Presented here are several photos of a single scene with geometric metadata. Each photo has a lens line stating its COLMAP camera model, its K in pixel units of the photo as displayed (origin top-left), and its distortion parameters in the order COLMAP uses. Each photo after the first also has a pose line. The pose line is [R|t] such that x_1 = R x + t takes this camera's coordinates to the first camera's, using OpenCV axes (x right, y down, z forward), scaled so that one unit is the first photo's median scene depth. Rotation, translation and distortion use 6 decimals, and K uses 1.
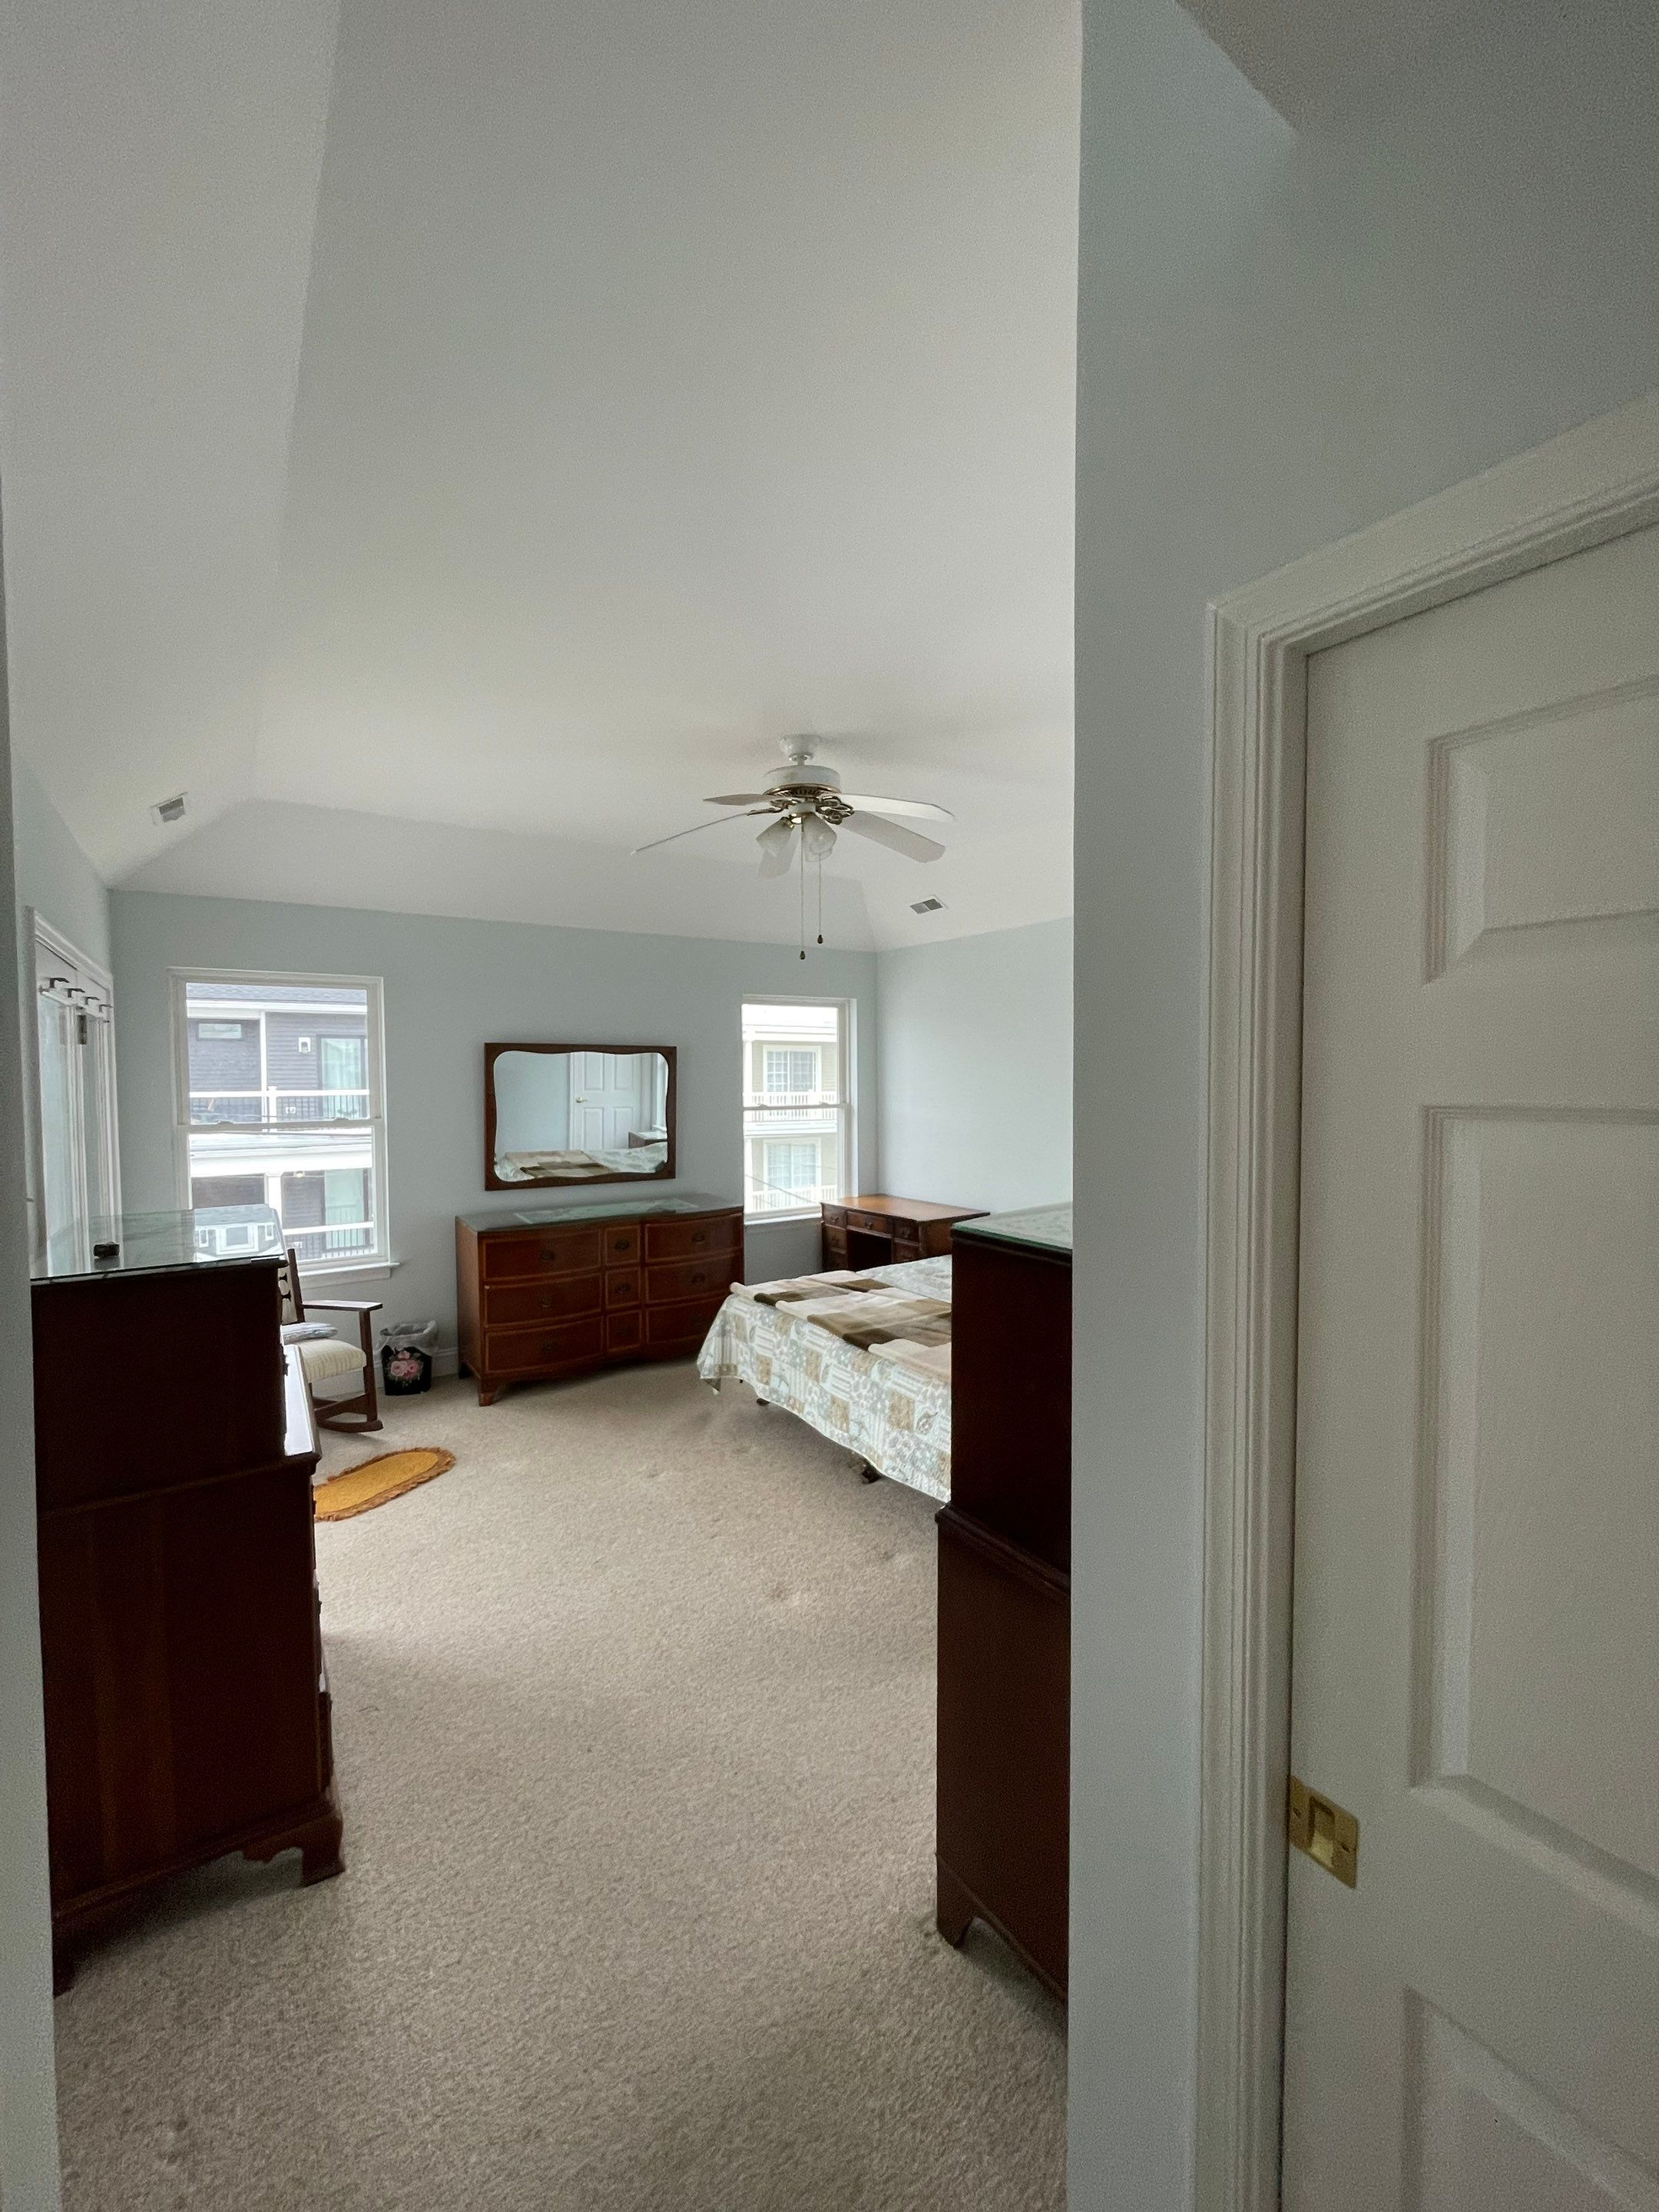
lens RADIAL K [[889.6, 0, 826.6], [0, 889.6, 1102.5], [0, 0, 1]] dist [-0.000661, -0.000188]
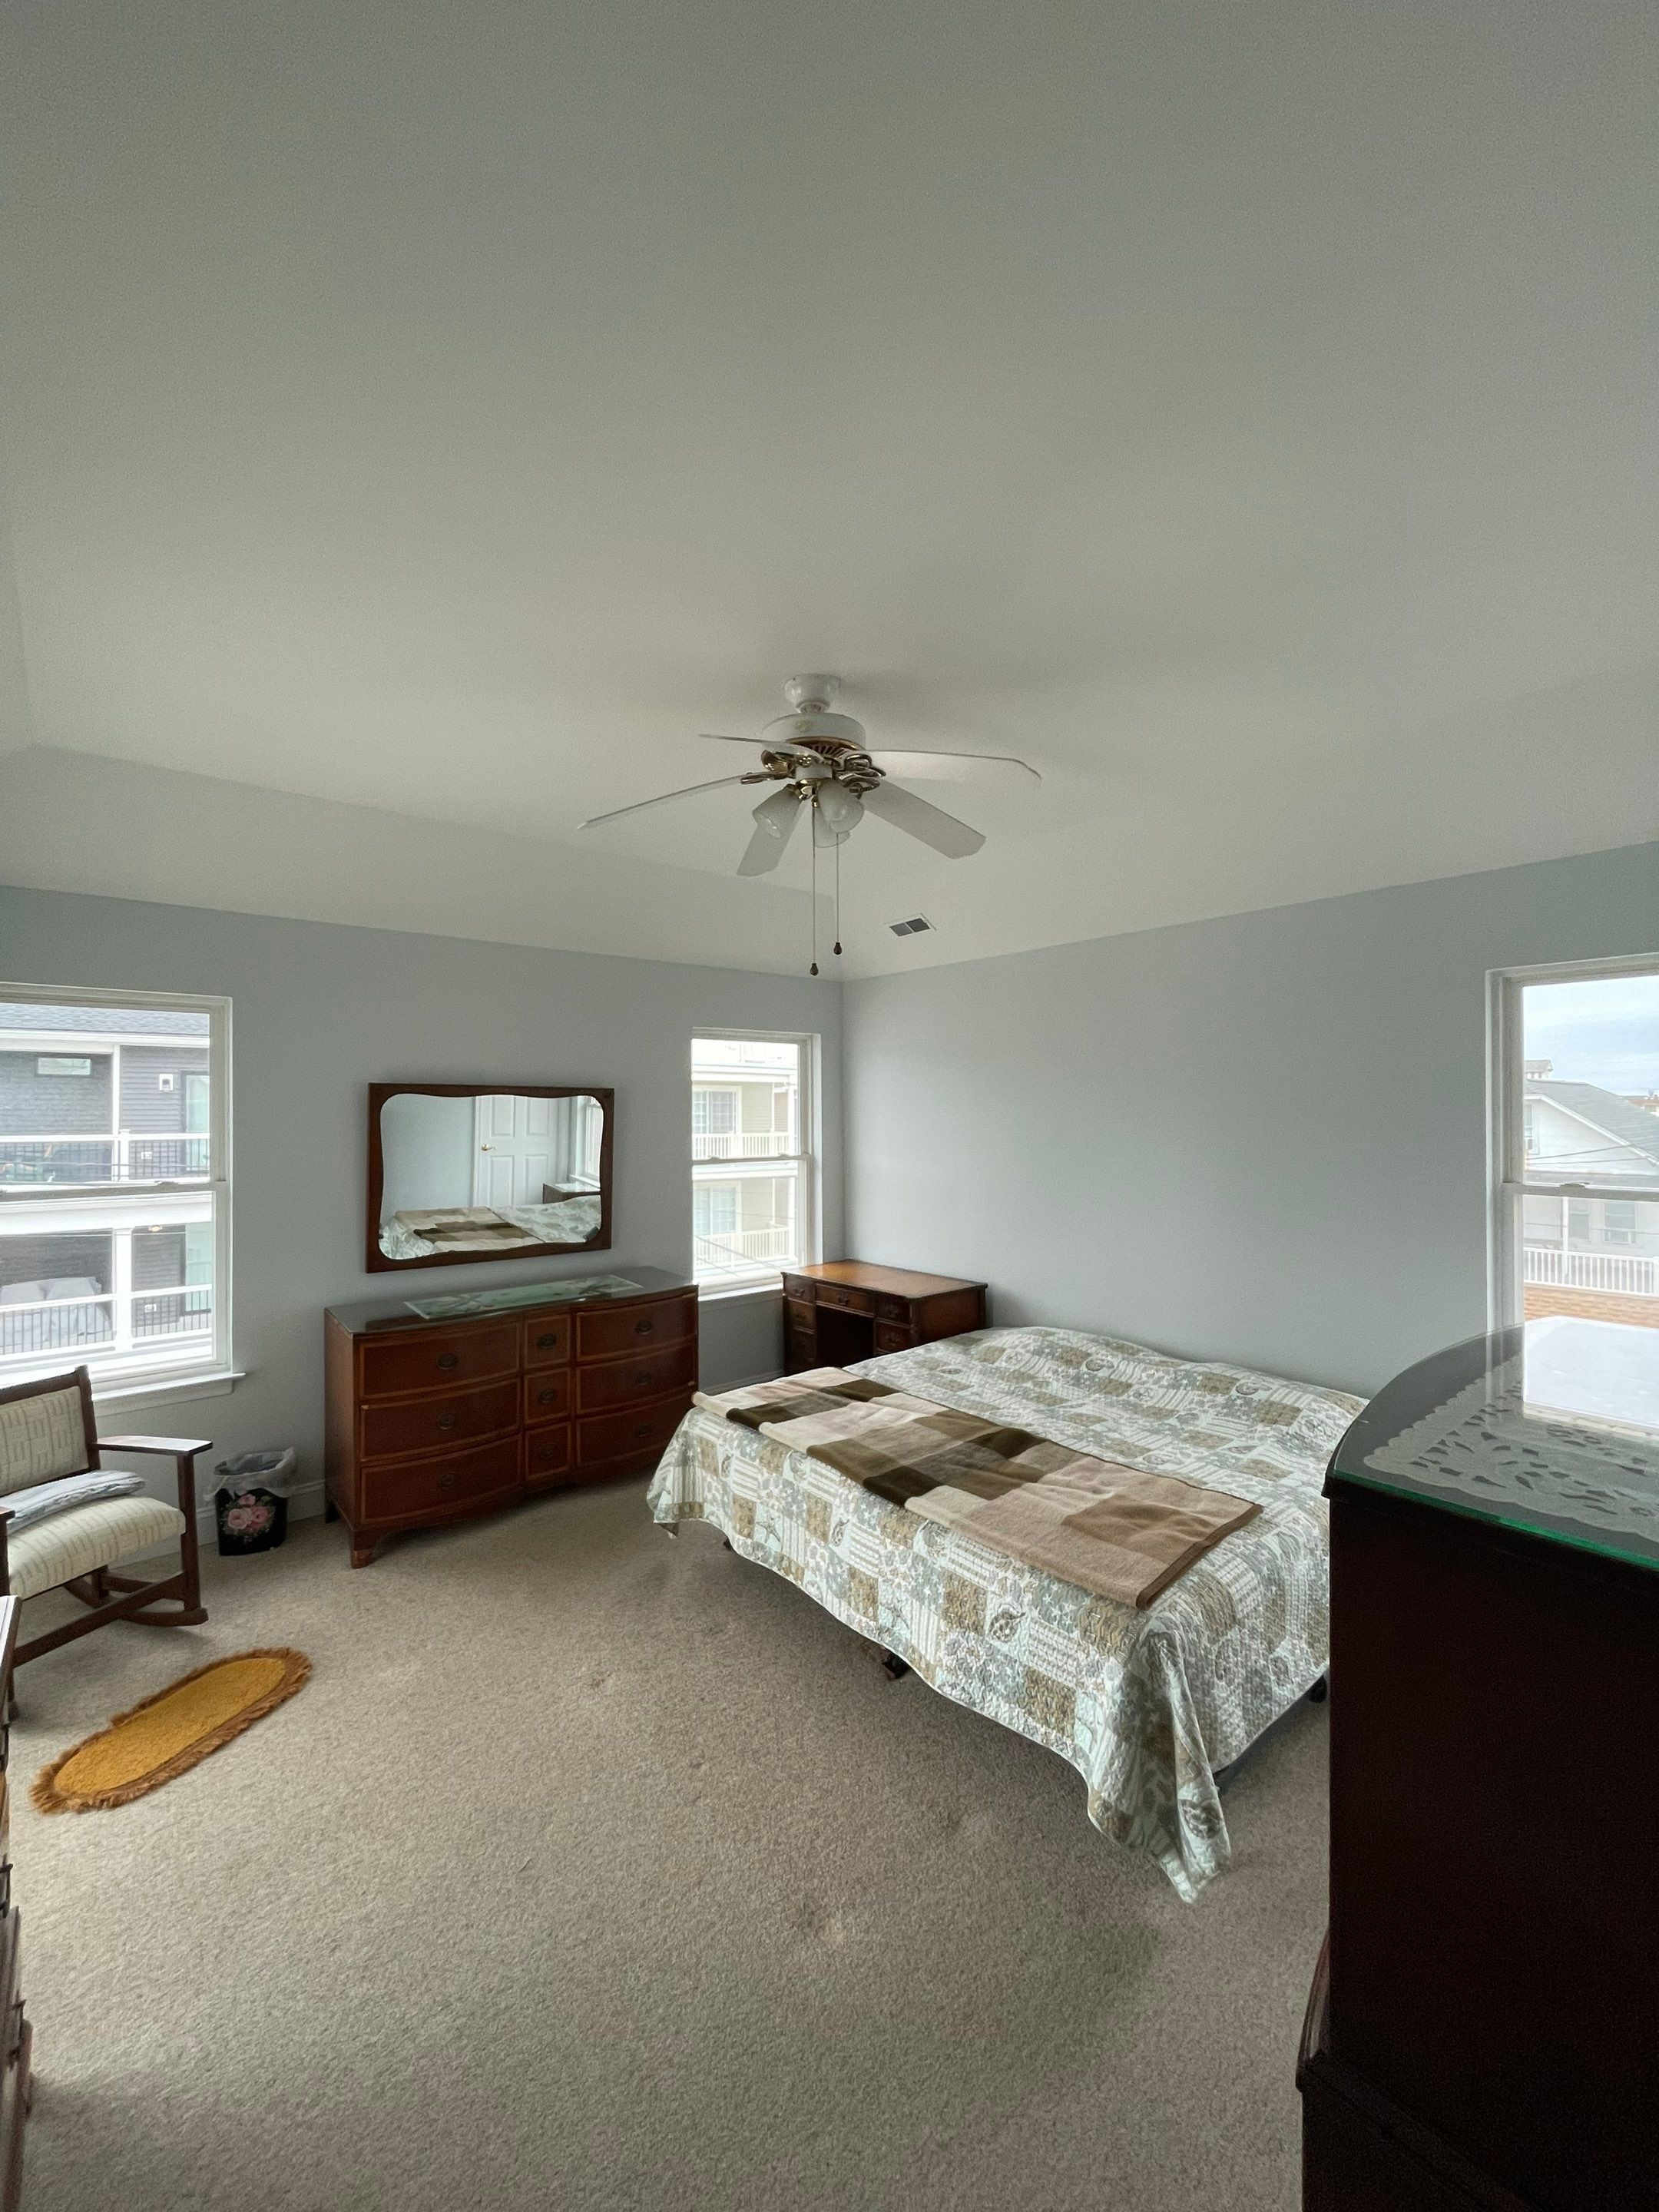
lens RADIAL K [[889.6, 0, 828.1], [0, 889.6, 1104.5], [0, 0, 1]] dist [-0.000661, -0.000188]
pose [[0.994745, 0.001656, 0.102368, -0.068270], [0.002675, 0.999107, -0.042155, -0.015988], [-0.102346, 0.042208, 0.993853, 0.198065]]
